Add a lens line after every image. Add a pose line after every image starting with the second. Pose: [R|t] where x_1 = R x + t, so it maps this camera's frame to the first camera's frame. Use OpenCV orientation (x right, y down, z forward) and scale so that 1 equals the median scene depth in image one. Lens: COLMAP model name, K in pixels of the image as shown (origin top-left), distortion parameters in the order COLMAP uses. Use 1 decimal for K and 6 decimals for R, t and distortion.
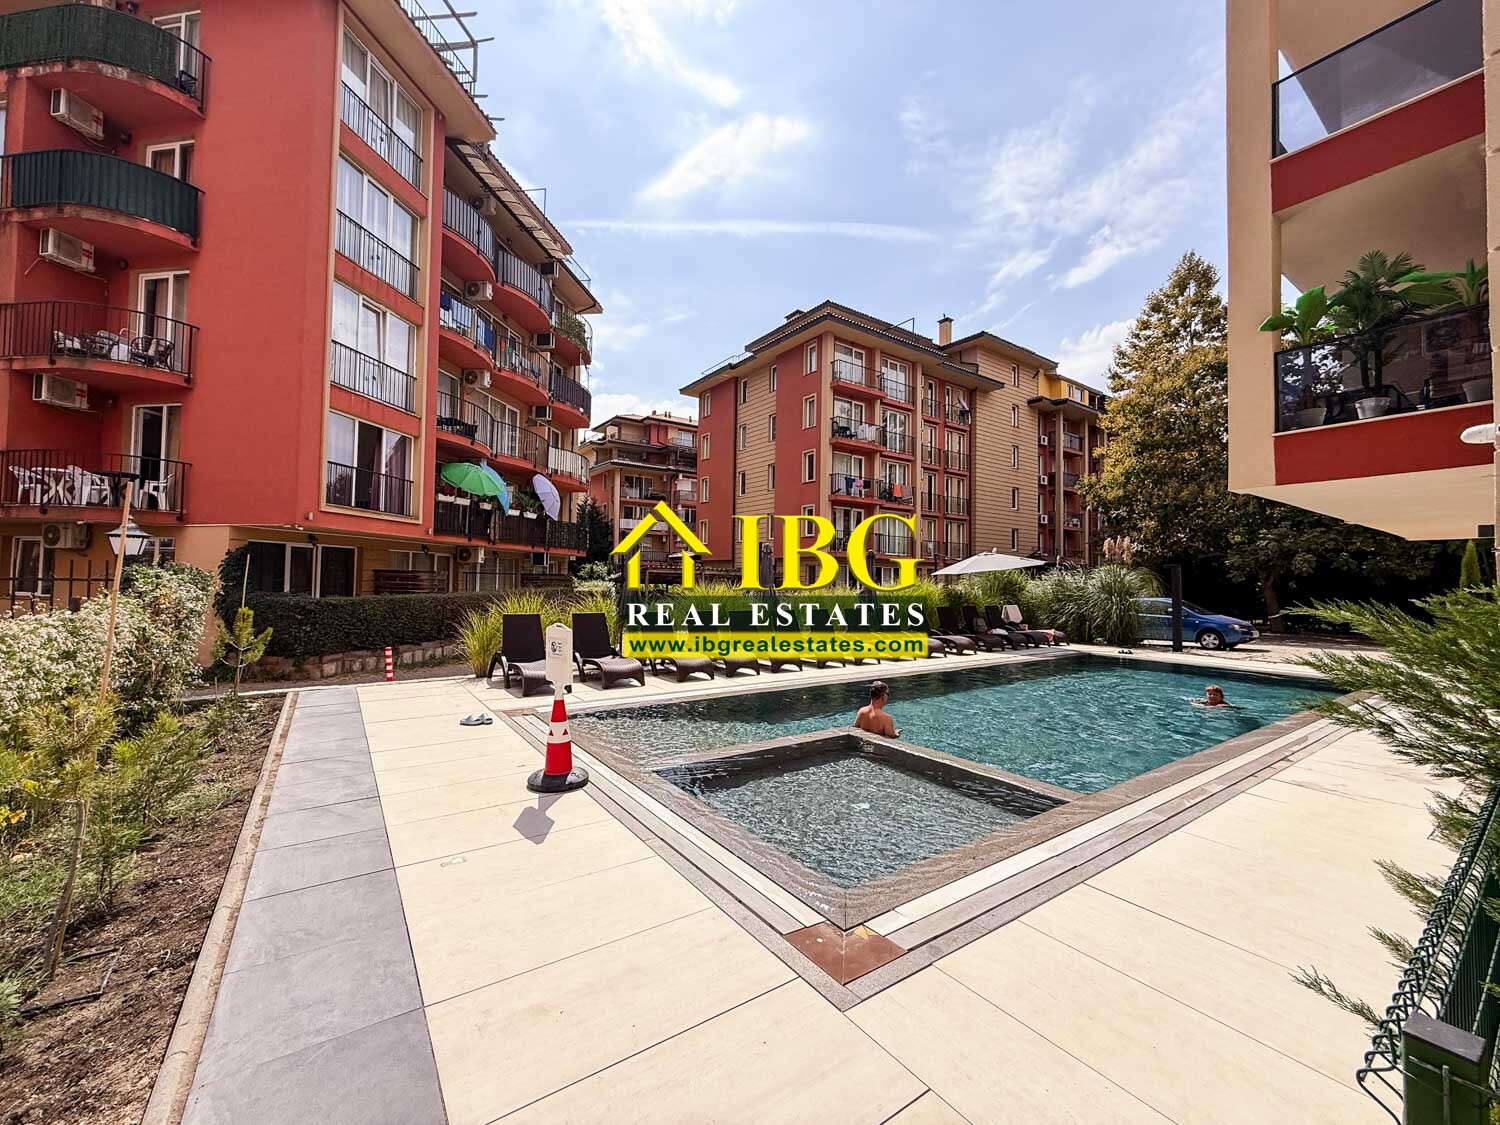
lens RADIAL K [[599.9, 0, 741.4], [0, 599.9, 562.2], [0, 0, 1]] dist [0.000606, 0.000081]
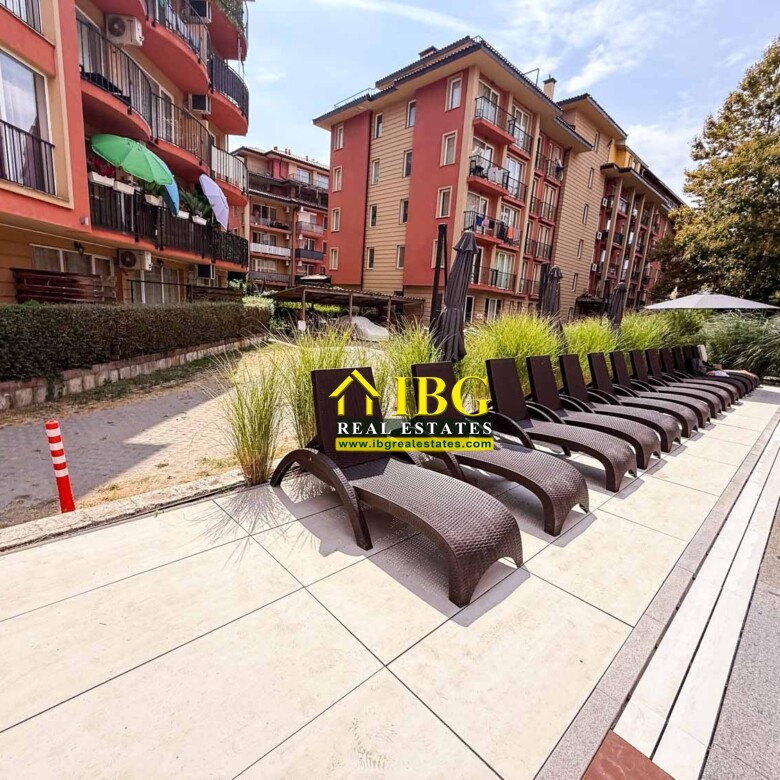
lens RADIAL K [[415.5, 0, 388.3], [0, 415.5, 391.8], [0, 0, 1]] dist [0.000286, 0.000249]
pose [[0.986361, 0.020457, 0.163321, -0.207620], [-0.059176, 0.969976, 0.235891, 0.011541], [-0.153592, -0.242339, 0.957957, 0.355675]]
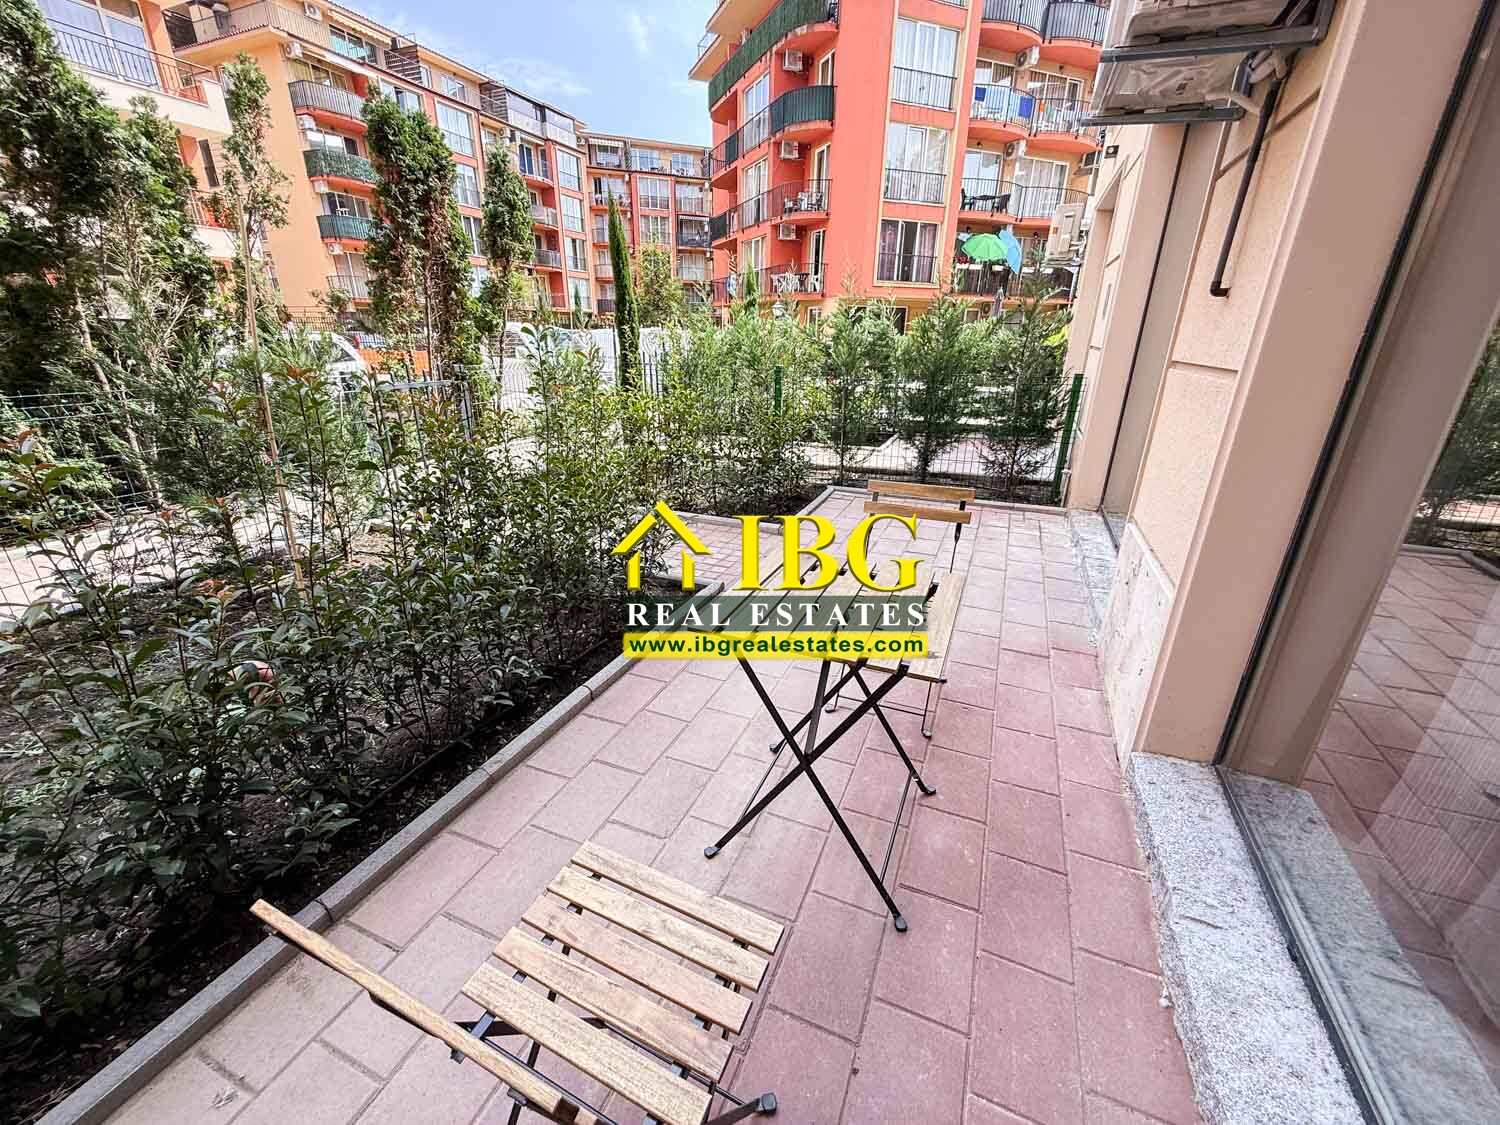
lens RADIAL K [[599.9, 0, 744.4], [0, 599.9, 574.3], [0, 0, 1]] dist [0.000606, 0.000081]
pose [[0.524320, 0.313195, -0.791832, 0.586826], [0.027093, 0.923295, 0.383134, 0.008466], [0.851090, -0.222338, 0.475617, -0.274688]]
